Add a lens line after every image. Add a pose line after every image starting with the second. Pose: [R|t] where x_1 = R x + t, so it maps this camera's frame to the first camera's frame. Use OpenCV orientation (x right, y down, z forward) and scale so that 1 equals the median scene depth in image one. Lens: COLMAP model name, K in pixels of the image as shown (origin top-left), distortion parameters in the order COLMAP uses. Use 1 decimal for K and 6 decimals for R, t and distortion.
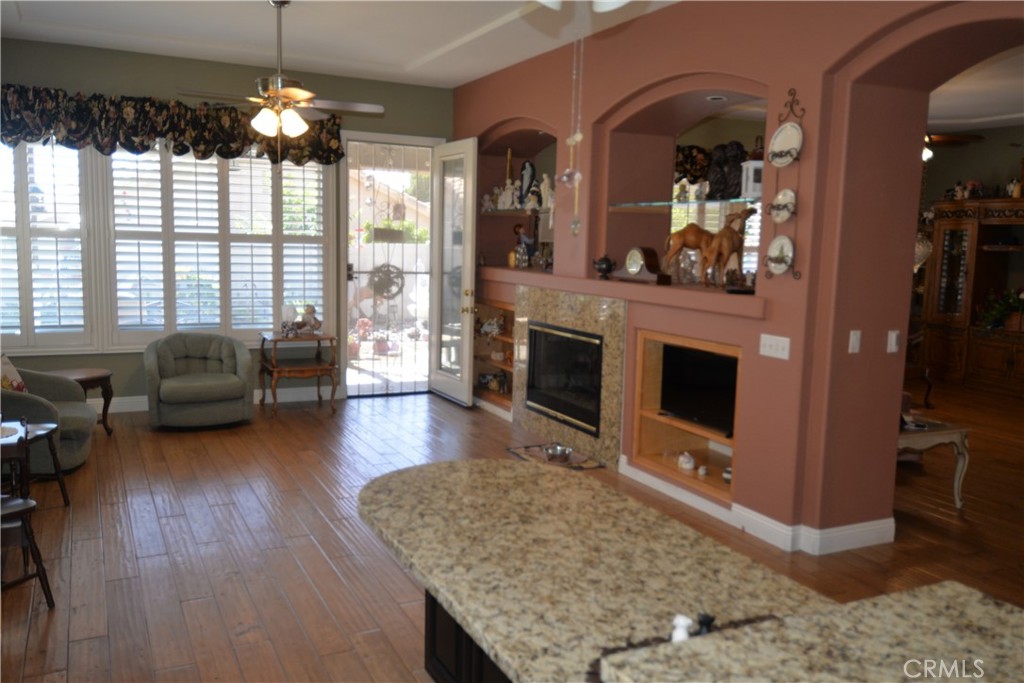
lens RADIAL K [[868.9, 0, 512.0], [0, 868.9, 341.5], [0, 0, 1]] dist [0.060089, -0.062380]
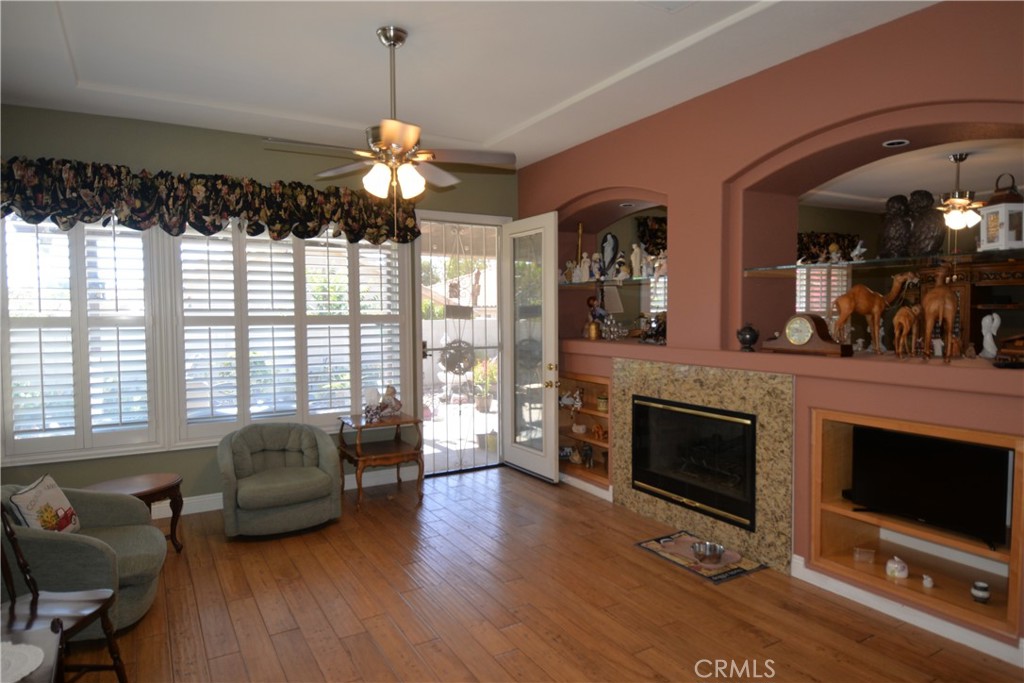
lens RADIAL K [[633.3, 0, 513.5], [0, 633.3, 339.5], [0, 0, 1]] dist [0.060854, -0.063389]
pose [[0.996944, -0.035792, 0.069445, -0.151928], [0.041005, 0.996328, -0.075158, -0.036961], [-0.066500, 0.077776, 0.994751, 0.304051]]
